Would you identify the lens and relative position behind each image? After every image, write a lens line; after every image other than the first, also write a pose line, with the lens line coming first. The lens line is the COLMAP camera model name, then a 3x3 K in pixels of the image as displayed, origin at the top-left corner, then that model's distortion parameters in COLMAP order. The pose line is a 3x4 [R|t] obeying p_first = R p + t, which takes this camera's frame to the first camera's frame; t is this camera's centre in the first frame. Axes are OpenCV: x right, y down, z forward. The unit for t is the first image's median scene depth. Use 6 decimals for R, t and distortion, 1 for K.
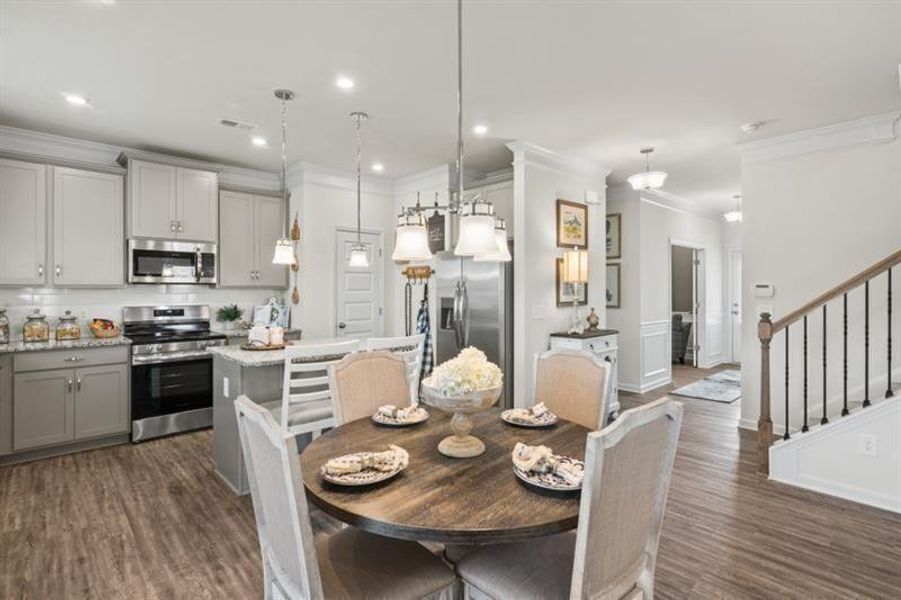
lens RADIAL K [[438.5, 0, 450.7], [0, 438.5, 289.1], [0, 0, 1]] dist [-0.000308, 0.000000]
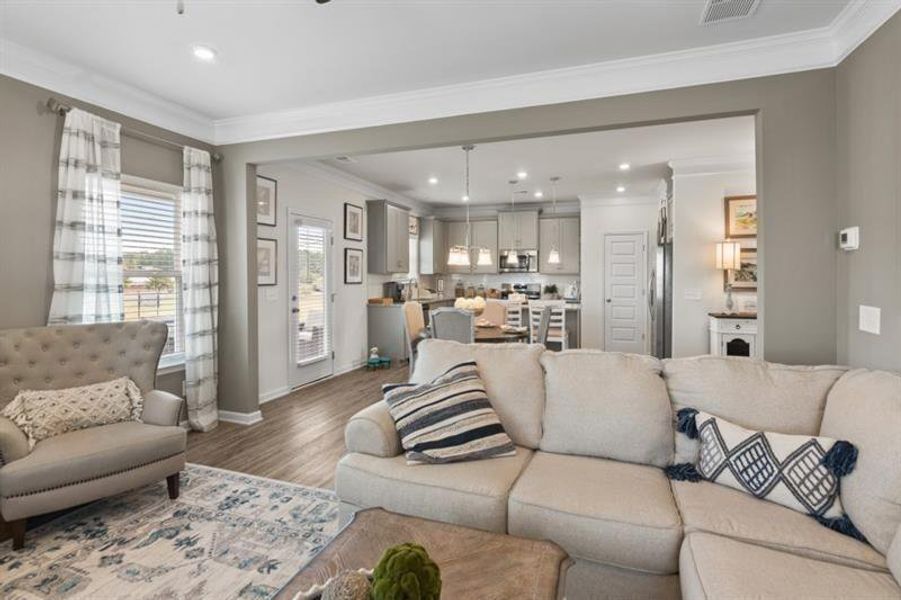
lens RADIAL K [[443.3, 0, 449.3], [0, 443.3, 278.3], [0, 0, 1]] dist [0.000680, -0.000035]
pose [[0.454729, 0.008906, -0.890585, 0.975111], [-0.001601, 0.999957, 0.009182, -0.002543], [0.890628, -0.002750, 0.454724, -0.170156]]
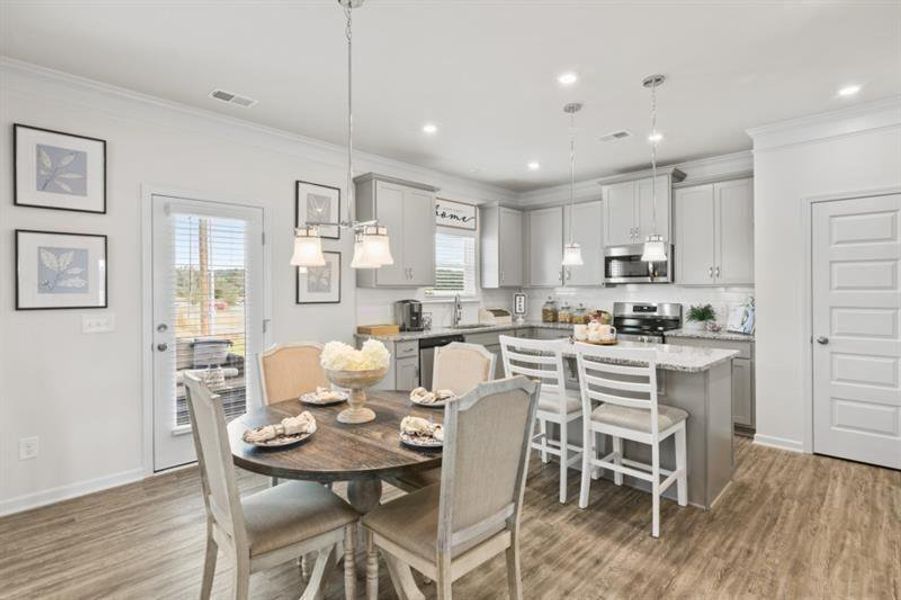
lens RADIAL K [[438.5, 0, 450.7], [0, 438.5, 289.1], [0, 0, 1]] dist [-0.000308, 0.000000]
pose [[0.040152, -0.000960, -0.999193, 0.487023], [0.005862, 0.999983, -0.000725, 0.000212], [0.999176, -0.005828, 0.040157, 0.463384]]
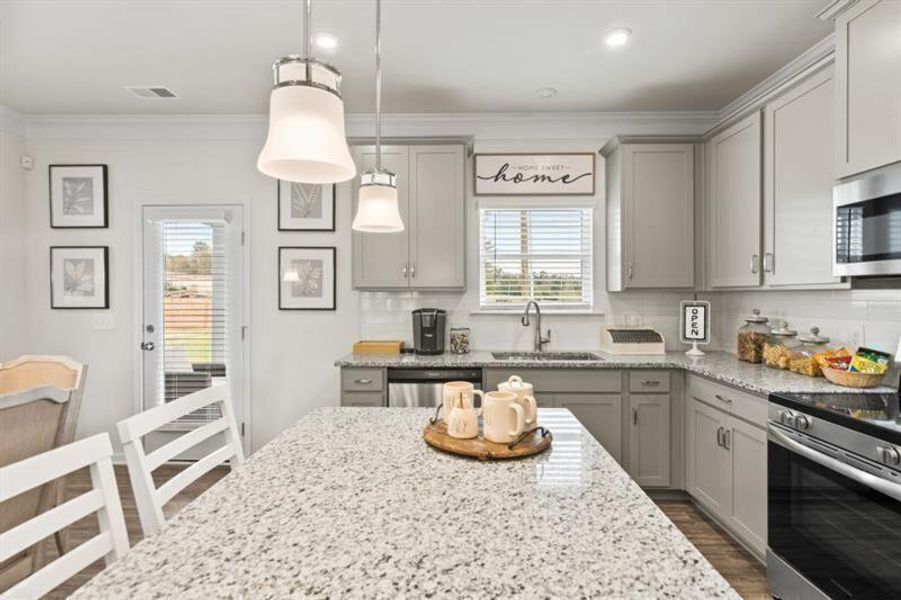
lens RADIAL K [[438.5, 0, 450.7], [0, 438.5, 289.1], [0, 0, 1]] dist [-0.000308, 0.000000]
pose [[-0.696264, -0.005936, -0.717761, -0.087717], [0.002428, 0.999941, -0.010625, 0.000186], [0.717782, -0.009141, -0.696208, 0.956539]]
